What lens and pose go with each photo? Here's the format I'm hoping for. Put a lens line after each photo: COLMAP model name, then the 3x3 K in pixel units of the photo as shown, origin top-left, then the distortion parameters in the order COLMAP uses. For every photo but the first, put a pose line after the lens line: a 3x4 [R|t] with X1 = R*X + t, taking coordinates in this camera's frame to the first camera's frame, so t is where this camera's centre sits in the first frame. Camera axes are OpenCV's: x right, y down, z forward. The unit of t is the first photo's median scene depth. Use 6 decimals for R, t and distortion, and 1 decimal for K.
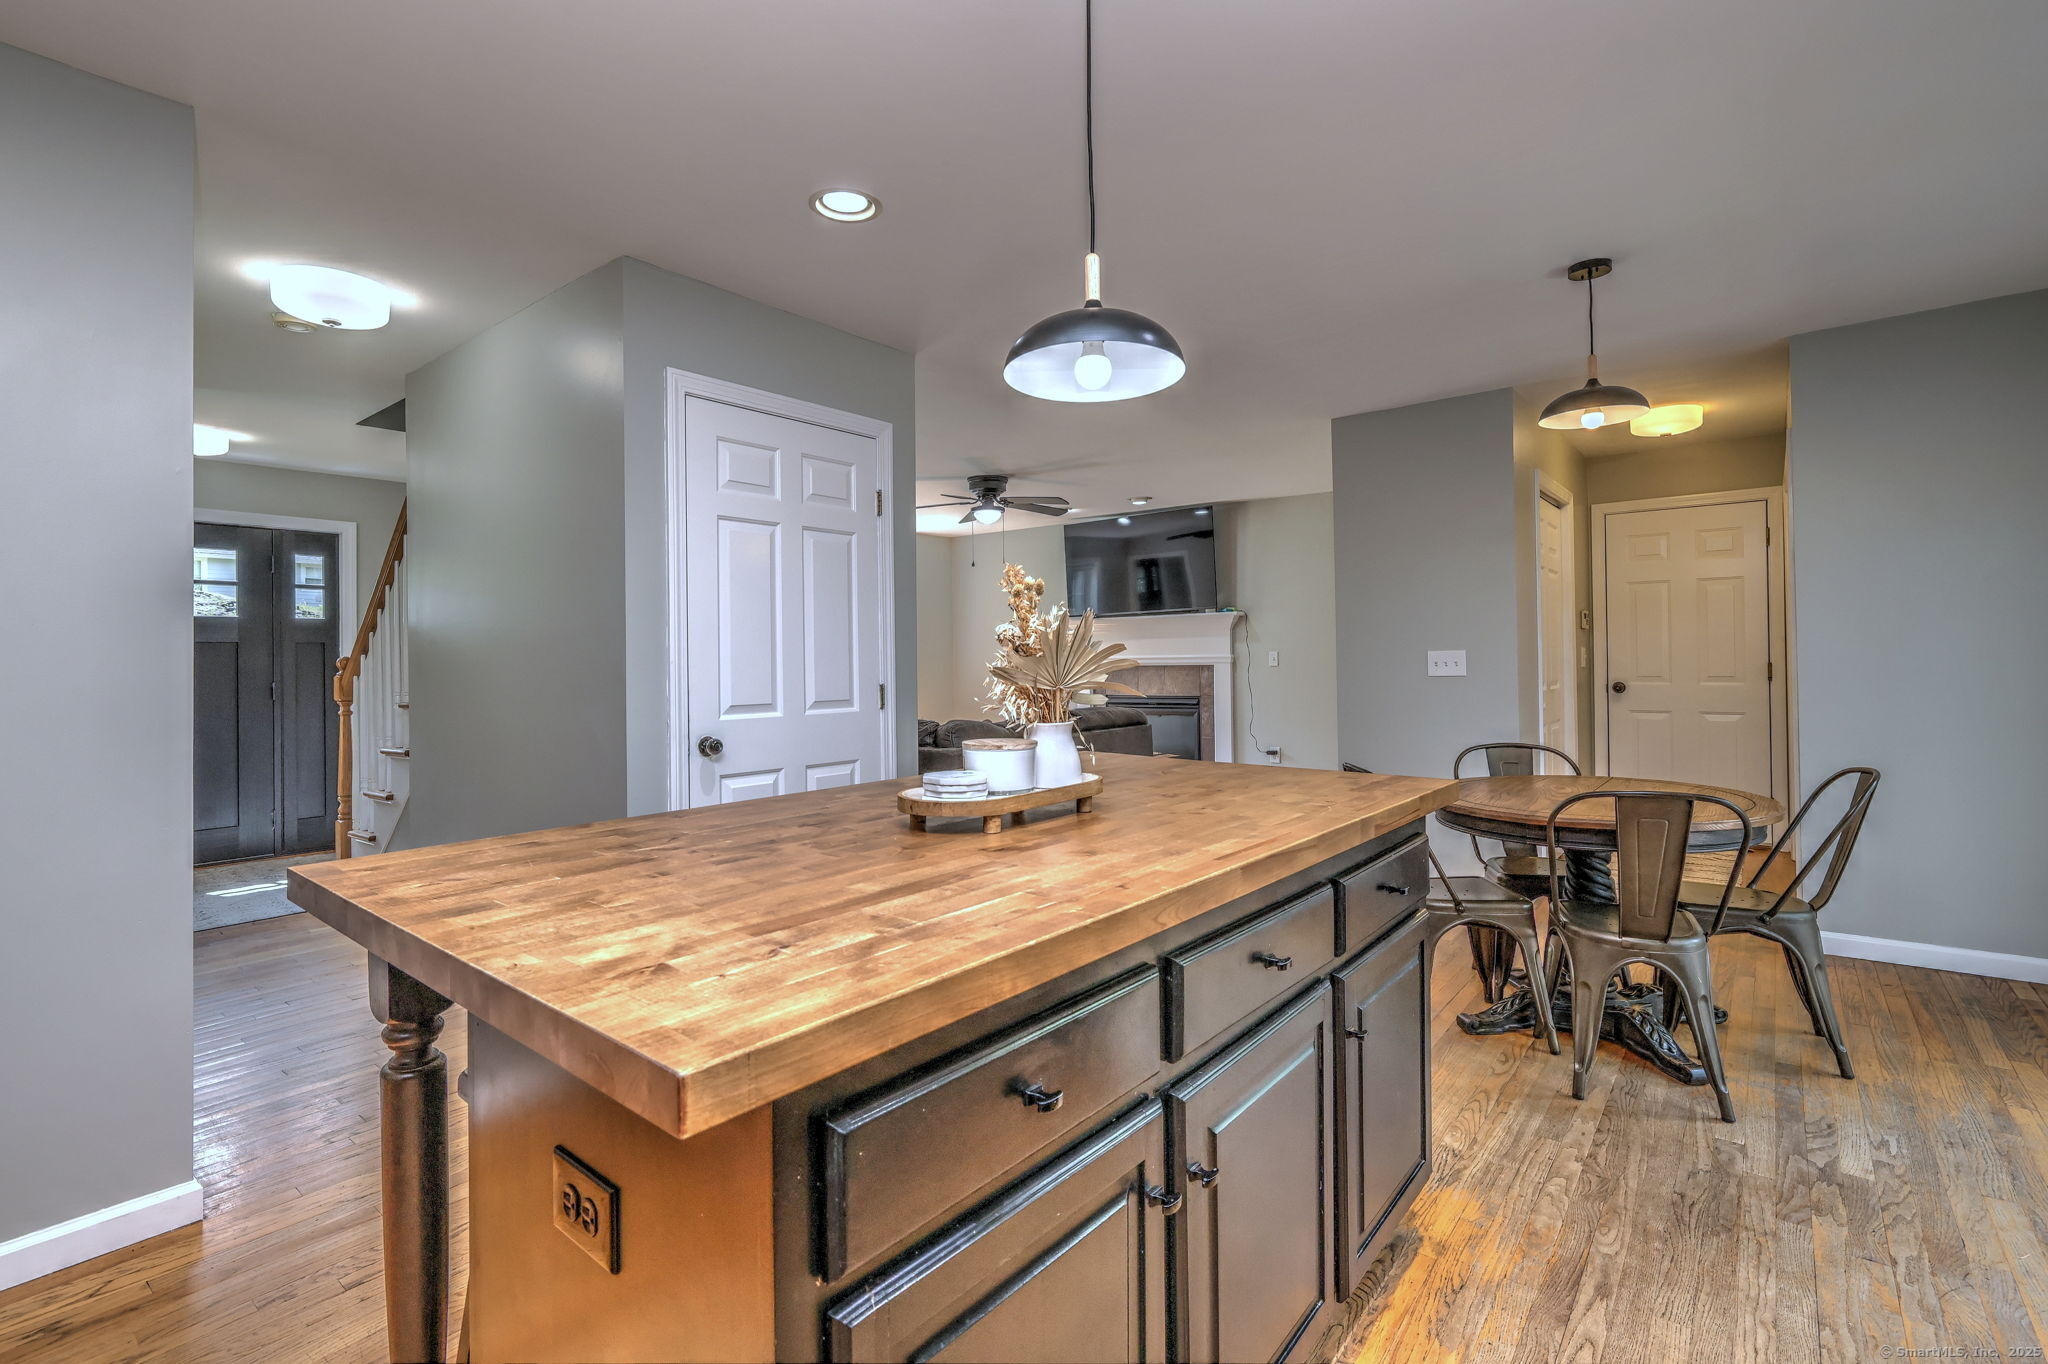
lens RADIAL K [[895.1, 0, 1028.1], [0, 895.1, 669.1], [0, 0, 1]] dist [0.004605, 0.000632]
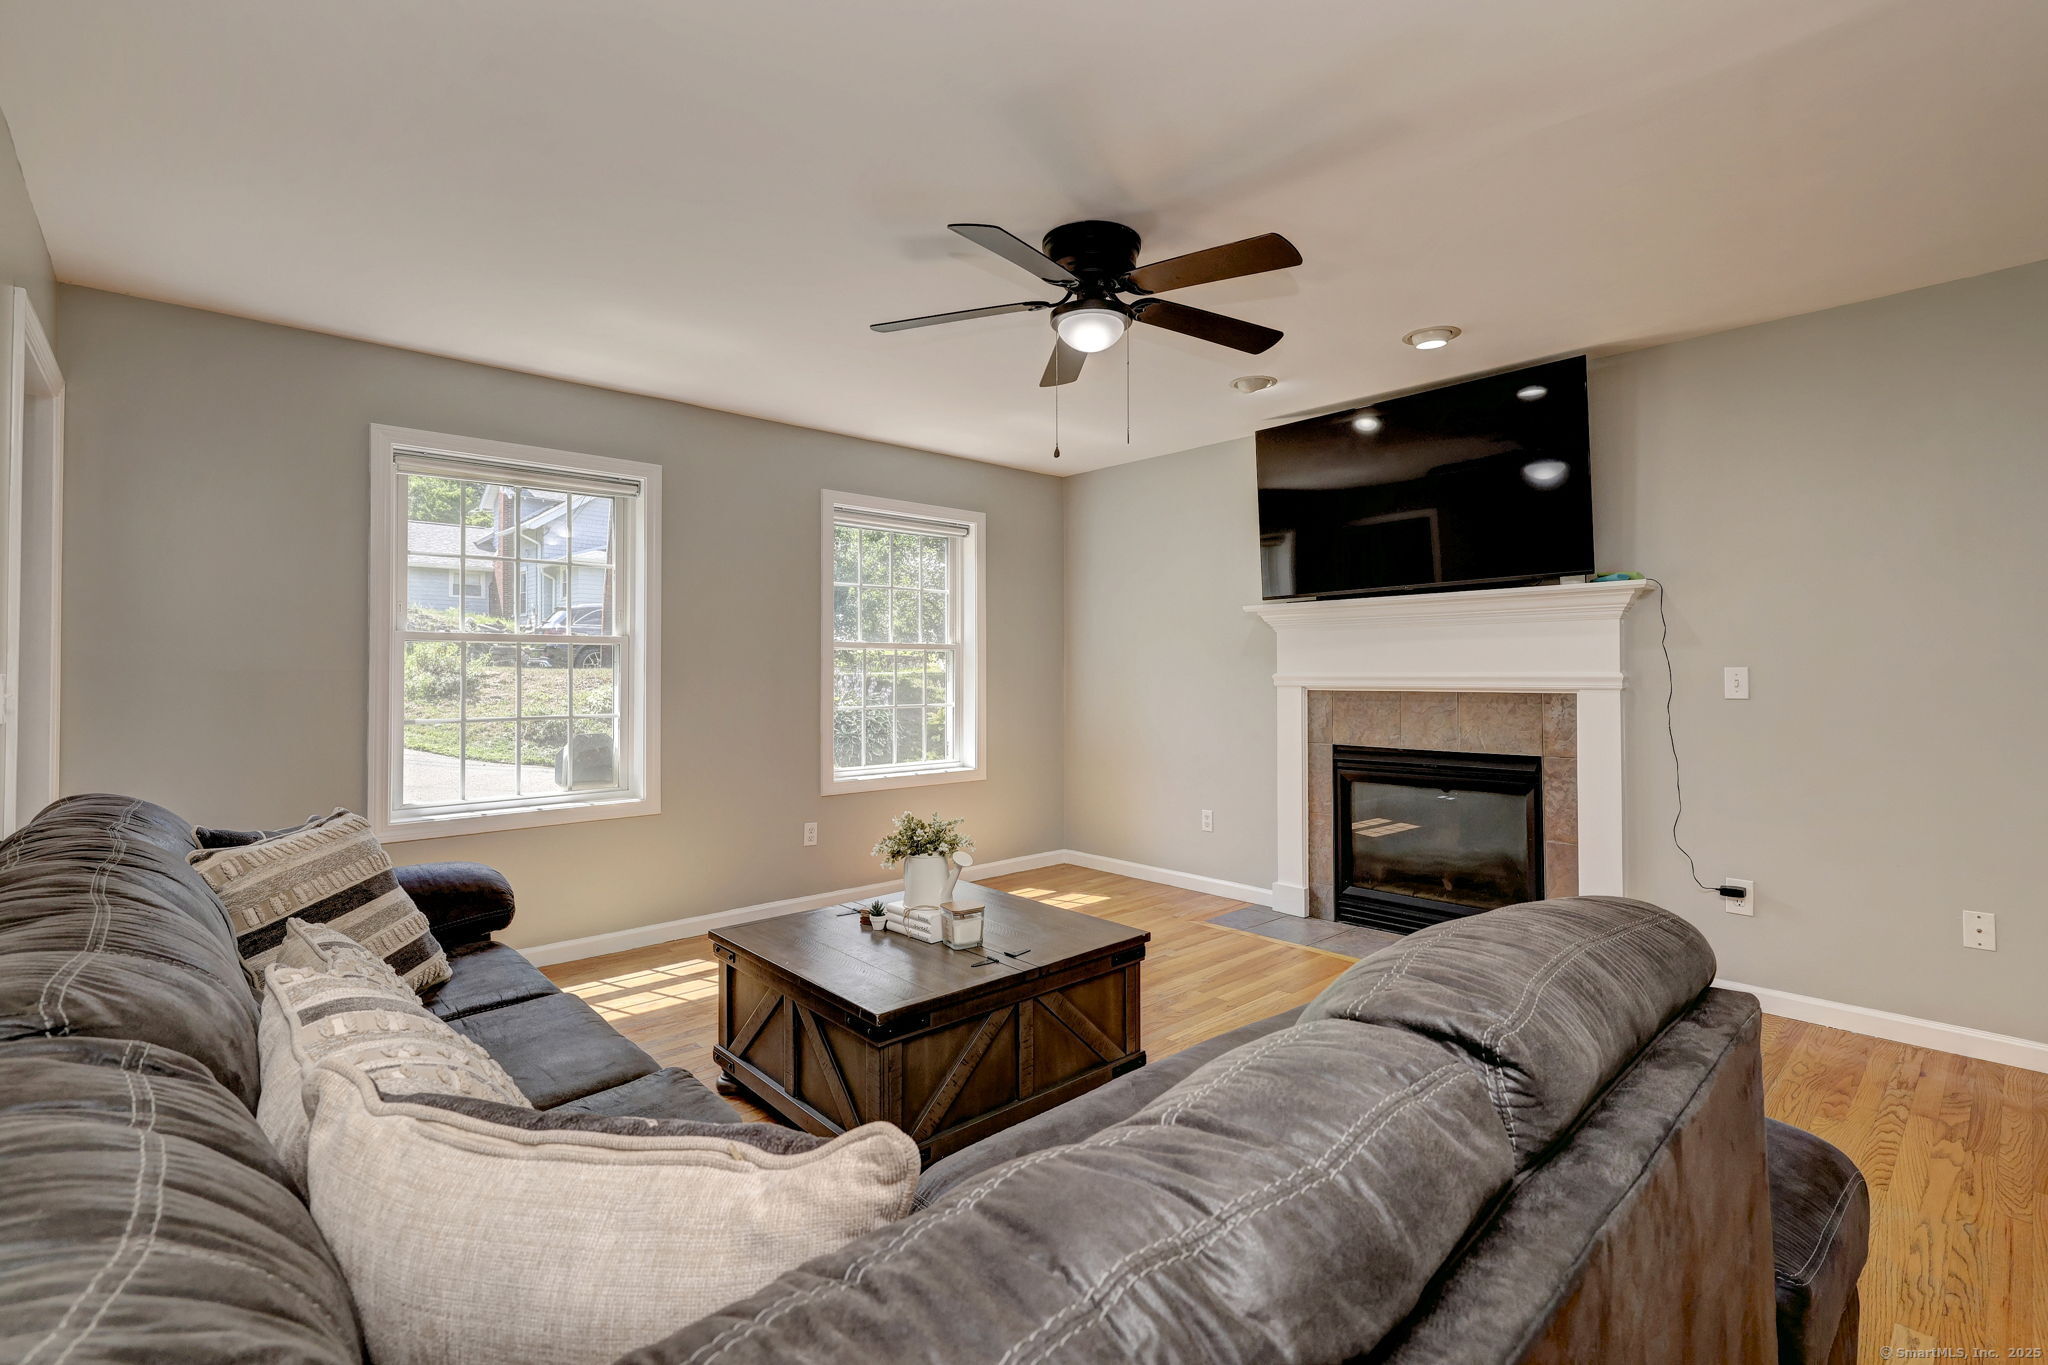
lens RADIAL K [[895.1, 0, 1029.3], [0, 895.1, 678.8], [0, 0, 1]] dist [0.004605, 0.000632]
pose [[0.984960, 0.010088, -0.172490, 0.000628], [-0.010489, 0.999944, -0.001412, -0.009017], [0.172466, 0.003200, 0.985010, 0.472648]]
